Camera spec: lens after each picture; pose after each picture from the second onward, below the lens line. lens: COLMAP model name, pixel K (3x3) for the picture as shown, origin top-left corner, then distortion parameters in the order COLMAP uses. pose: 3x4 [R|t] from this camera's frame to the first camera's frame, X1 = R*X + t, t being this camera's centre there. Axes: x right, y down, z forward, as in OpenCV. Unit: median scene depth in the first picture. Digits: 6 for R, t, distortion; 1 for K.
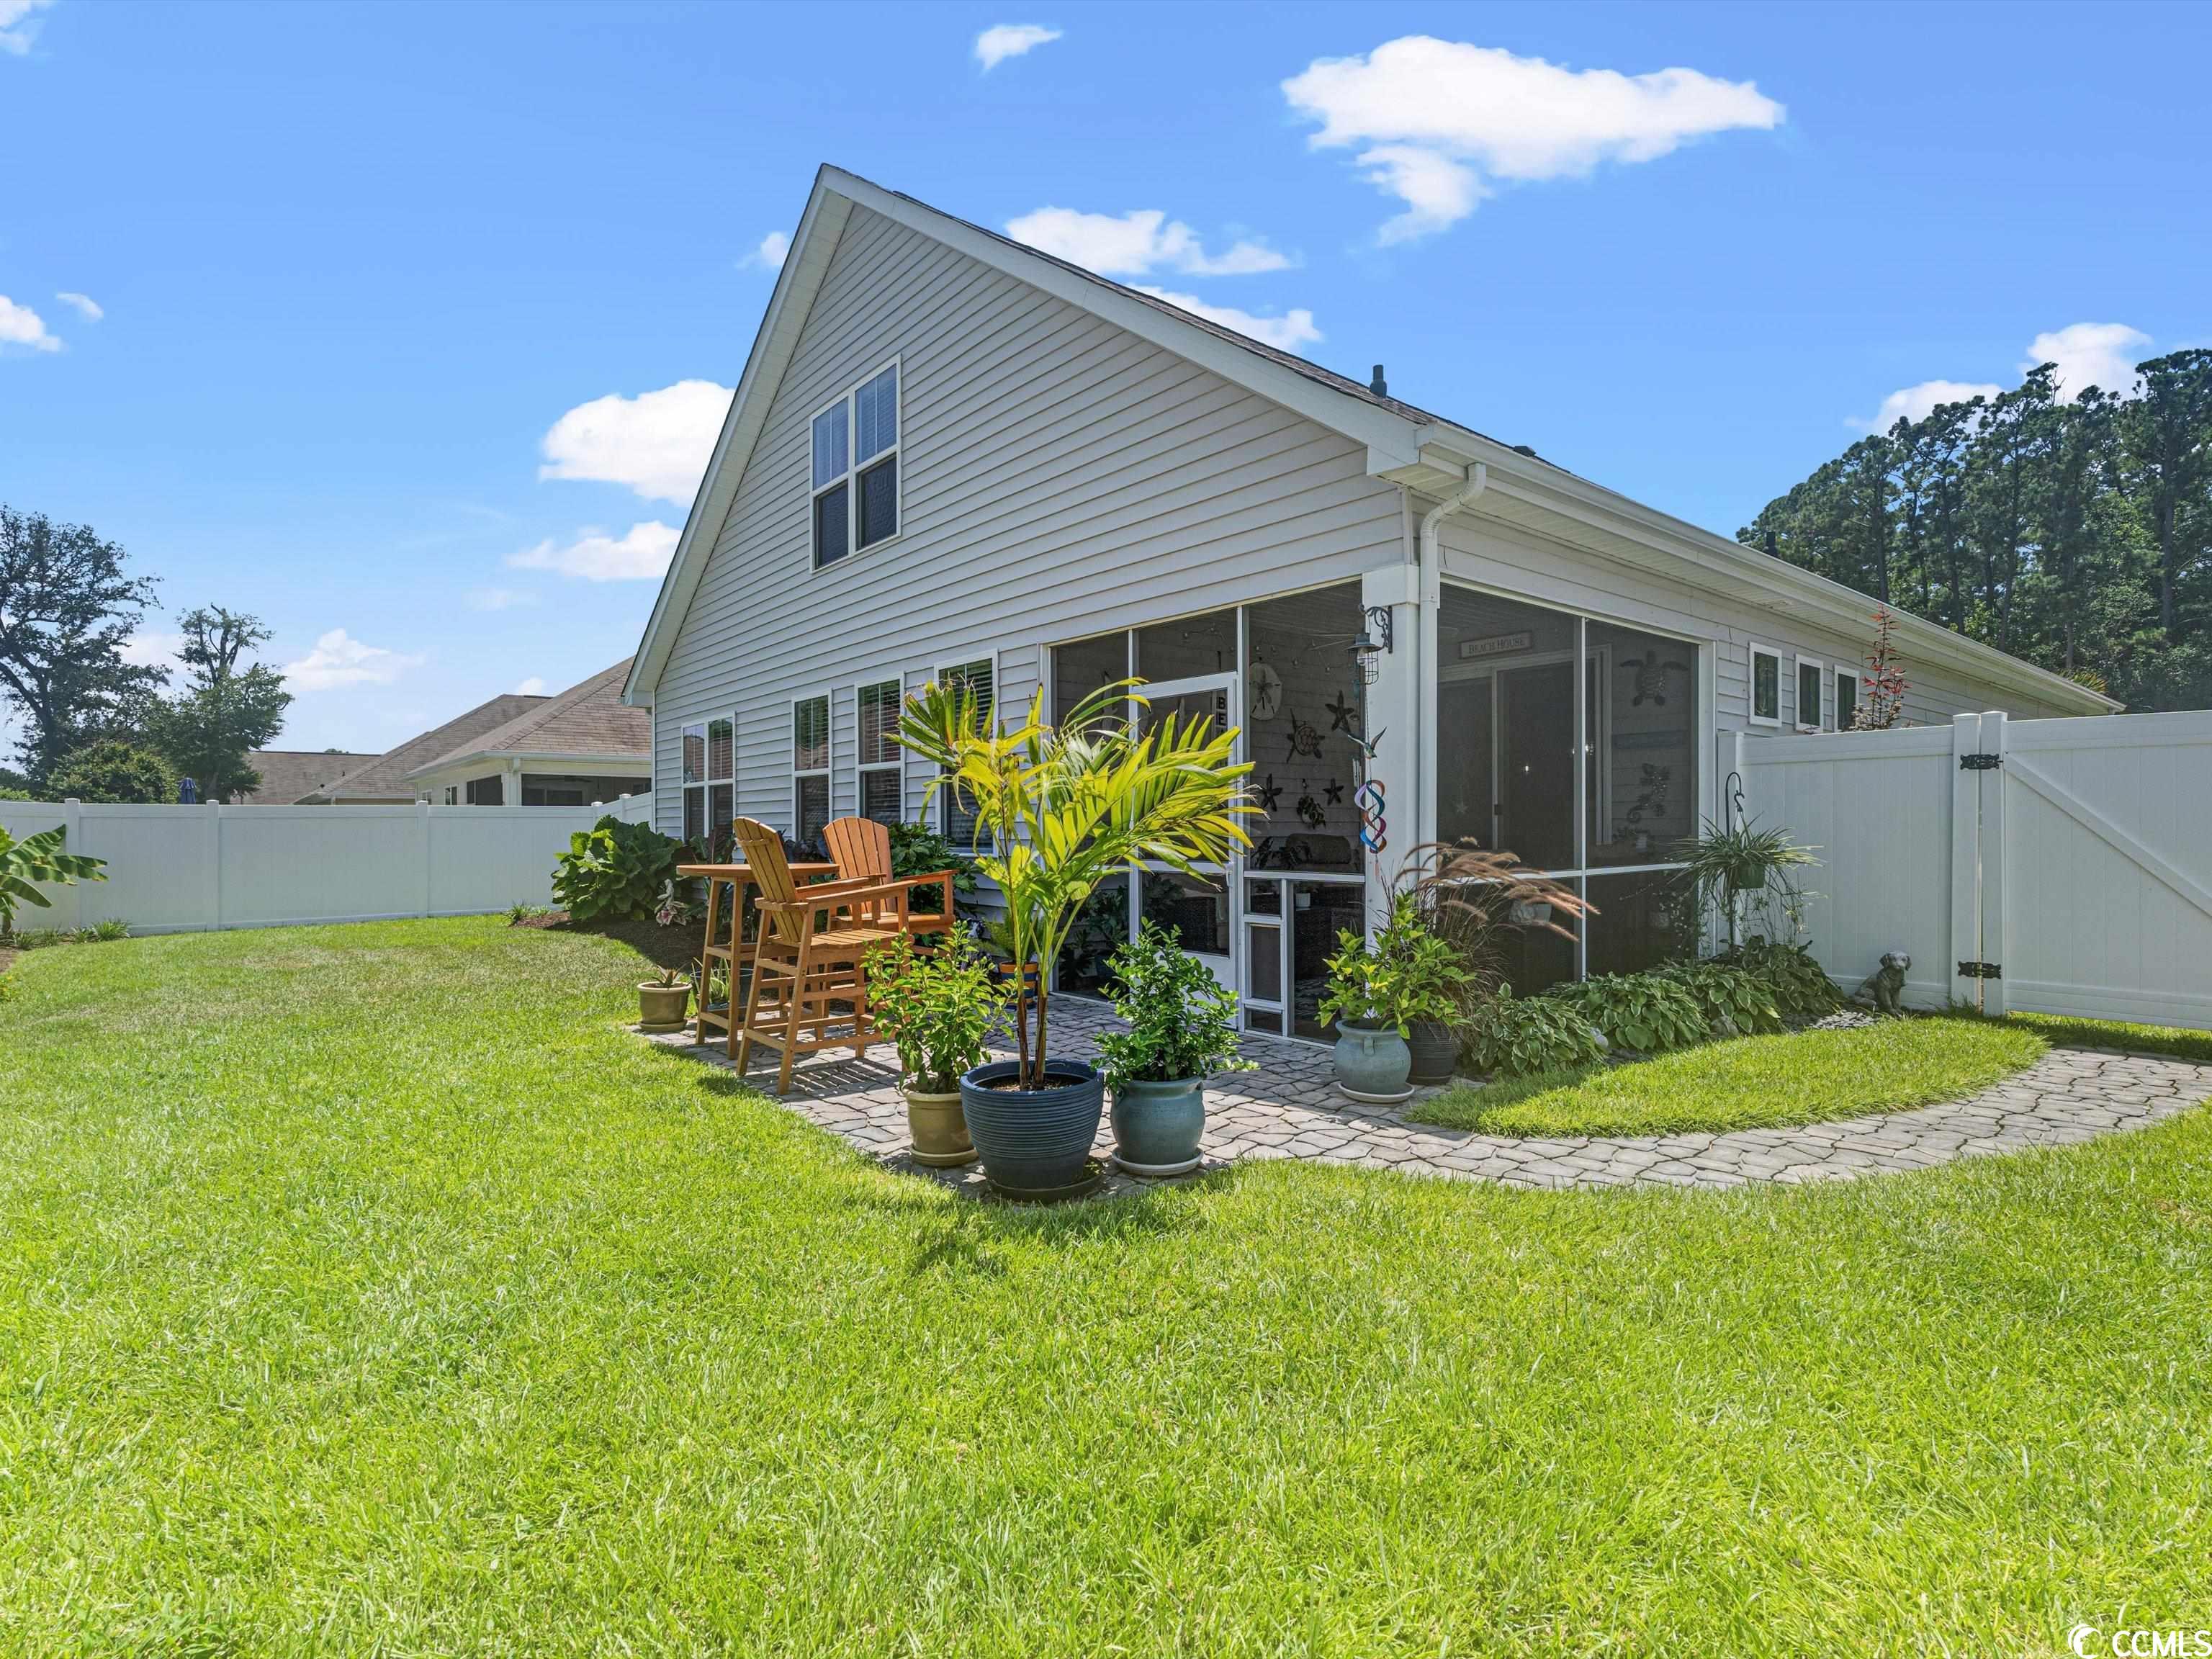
lens RADIAL K [[1098.6, 0, 1106.0], [0, 1098.6, 829.5], [0, 0, 1]] dist [-0.005254, -0.000188]
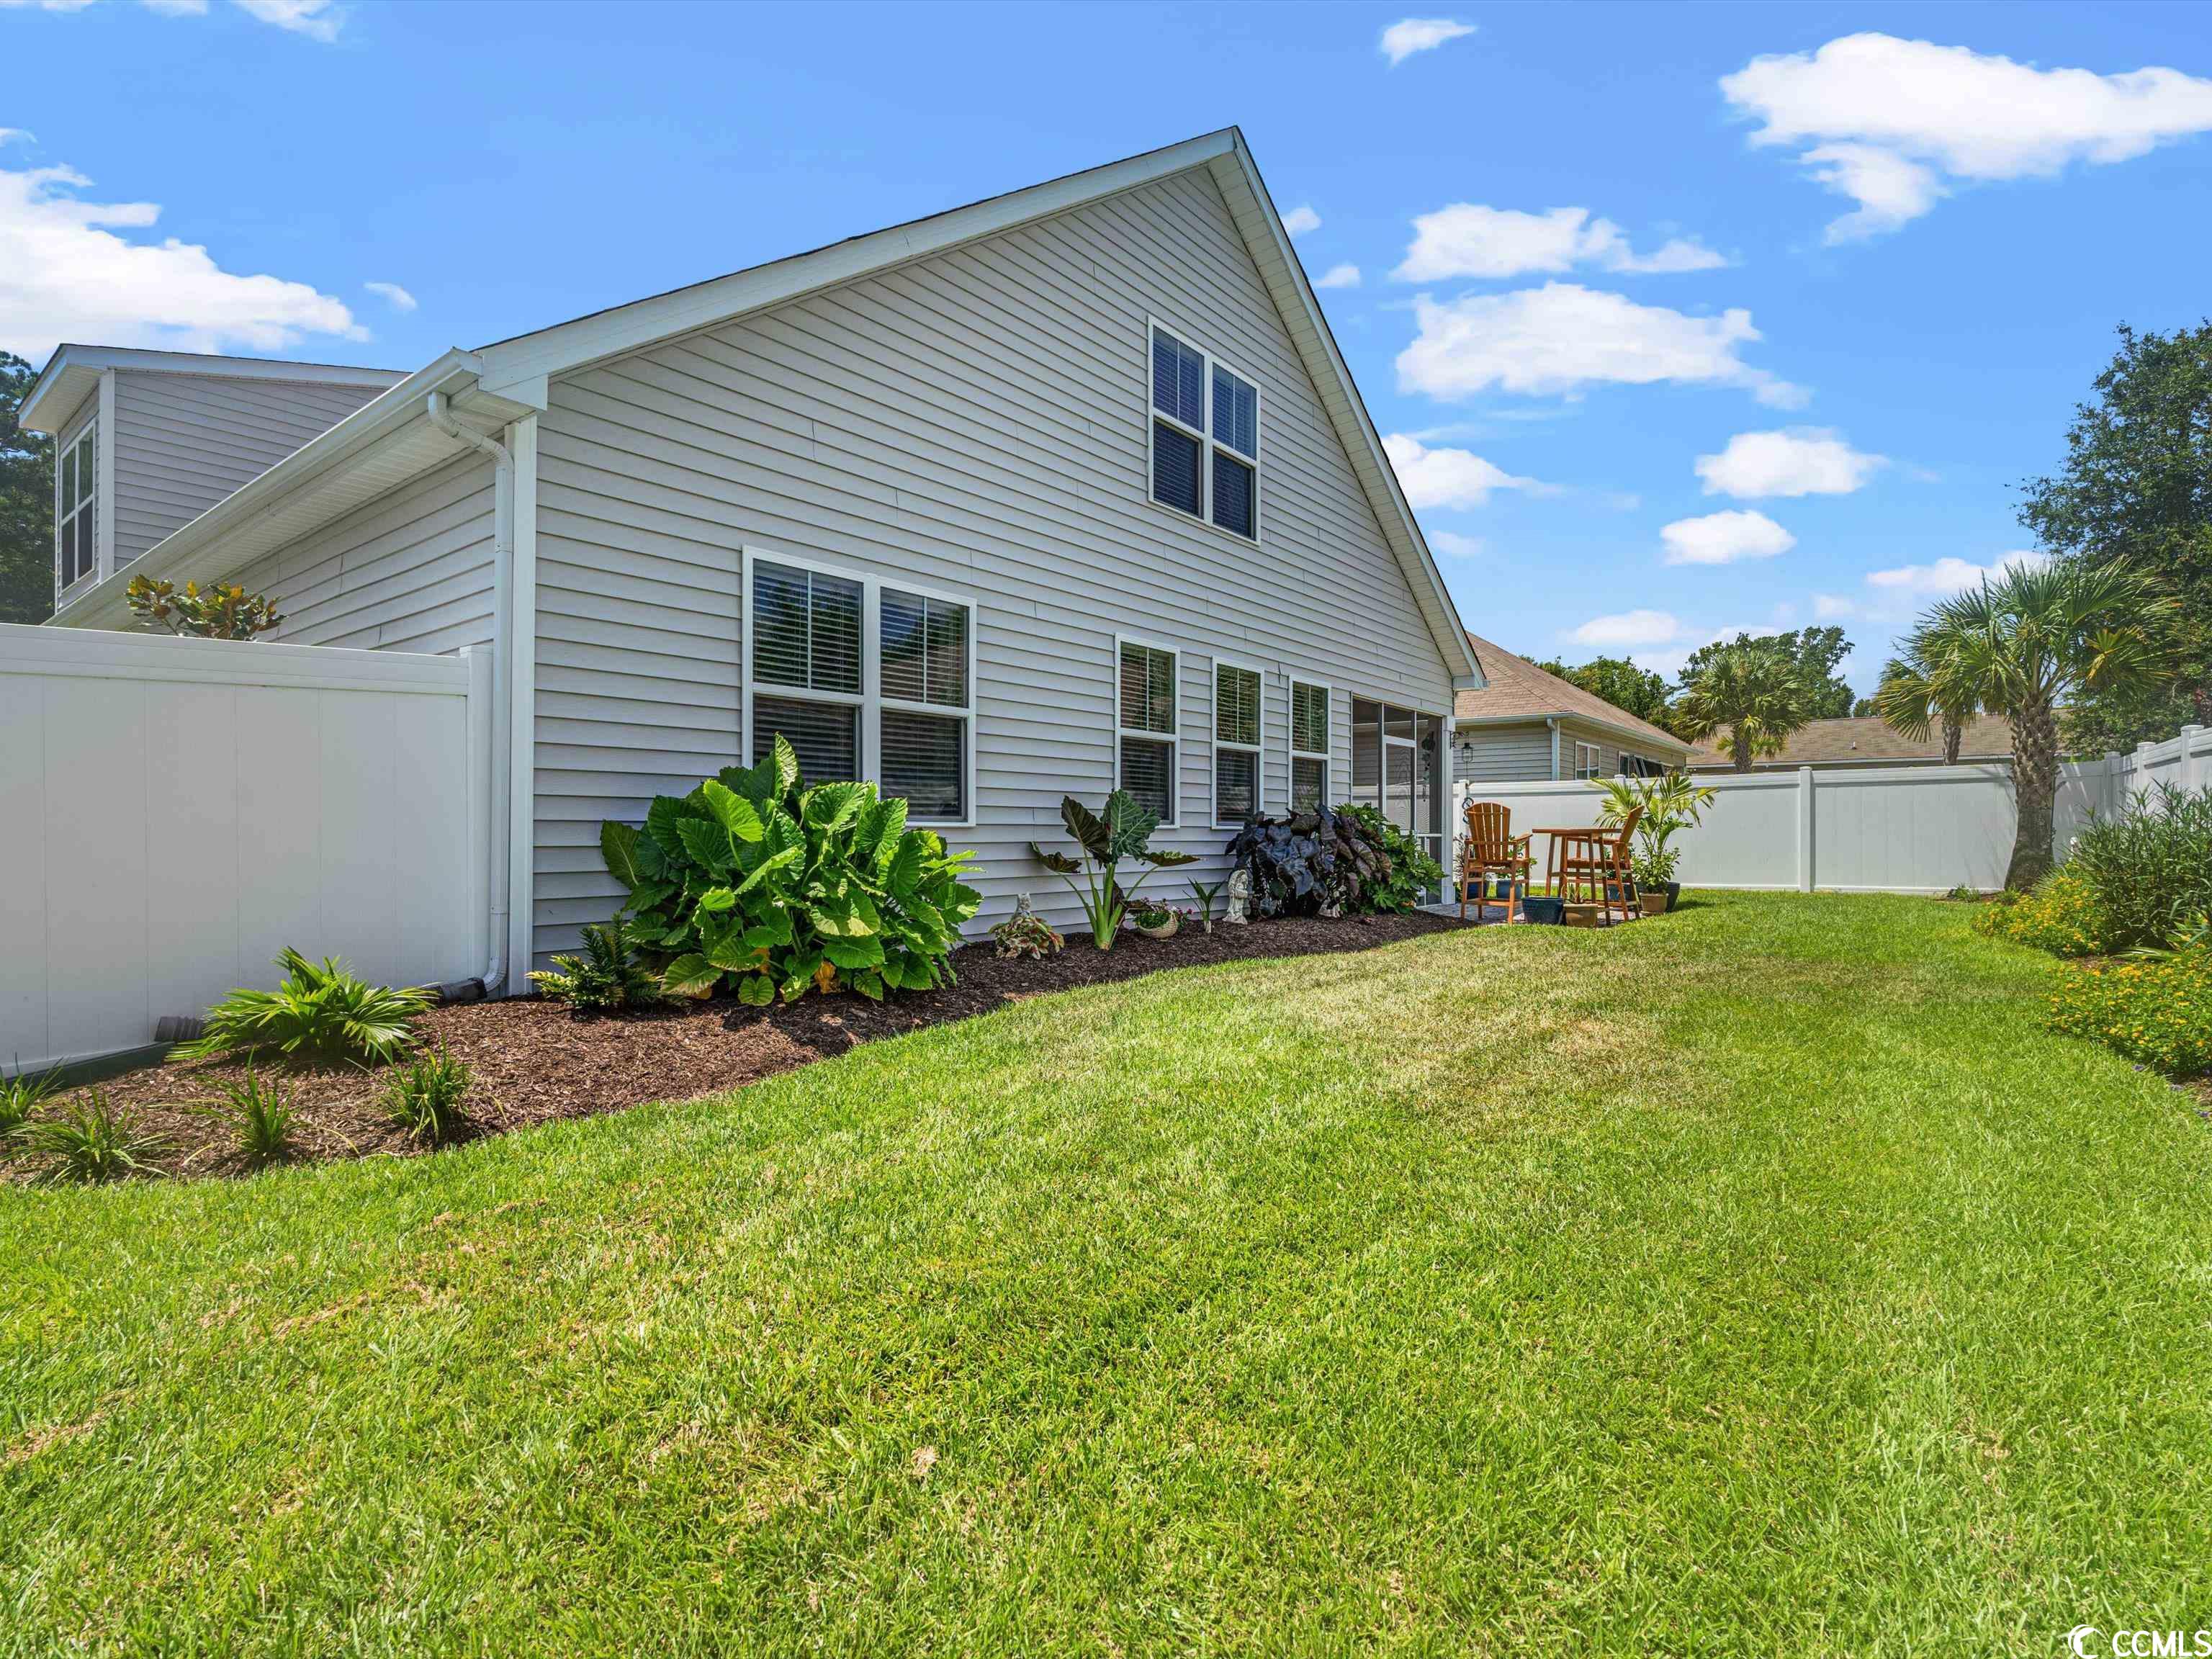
lens RADIAL K [[1098.6, 0, 1106.0], [0, 1098.6, 829.5], [0, 0, 1]] dist [-0.005254, -0.000188]
pose [[-0.201573, 0.014779, 0.979362, -1.209184], [-0.005434, 0.999854, -0.016207, 0.039130], [-0.979459, -0.008589, -0.201463, 1.333471]]
